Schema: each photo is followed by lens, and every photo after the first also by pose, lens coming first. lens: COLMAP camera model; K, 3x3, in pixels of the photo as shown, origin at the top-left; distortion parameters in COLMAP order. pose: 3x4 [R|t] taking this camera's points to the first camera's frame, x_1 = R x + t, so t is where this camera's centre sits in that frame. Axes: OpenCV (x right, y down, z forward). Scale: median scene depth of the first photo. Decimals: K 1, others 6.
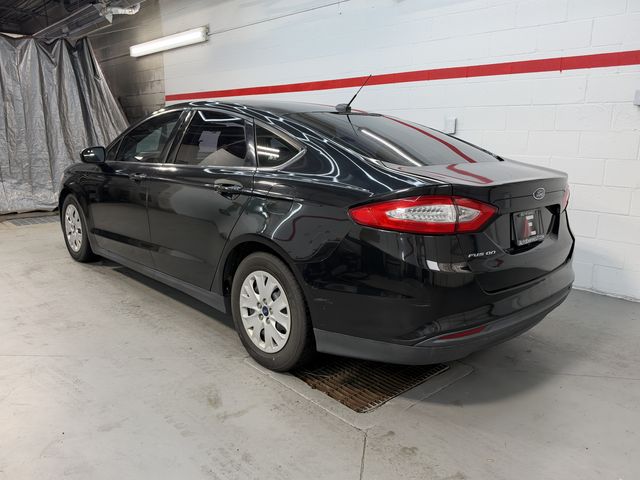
lens RADIAL K [[503.2, 0, 316.0], [0, 503.2, 239.1], [0, 0, 1]] dist [0.116012, -0.156370]
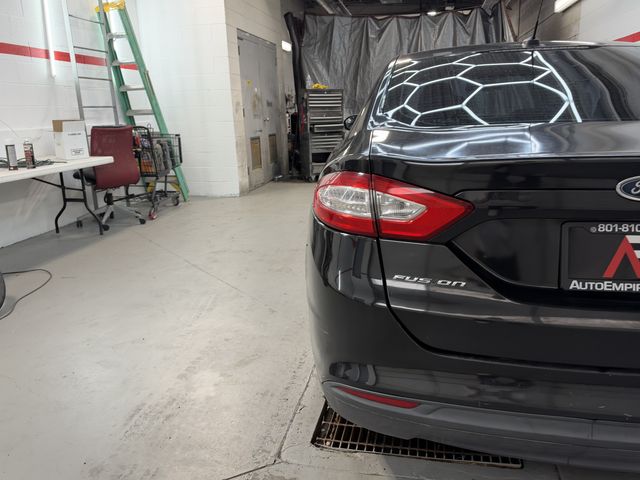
lens RADIAL K [[503.2, 0, 316.0], [0, 503.2, 239.1], [0, 0, 1]] dist [0.116012, -0.156370]
pose [[0.588823, 0.173046, -0.789521, 0.571843], [-0.131226, 0.984320, 0.117874, -0.054536], [0.797539, 0.034199, 0.602298, 0.454866]]
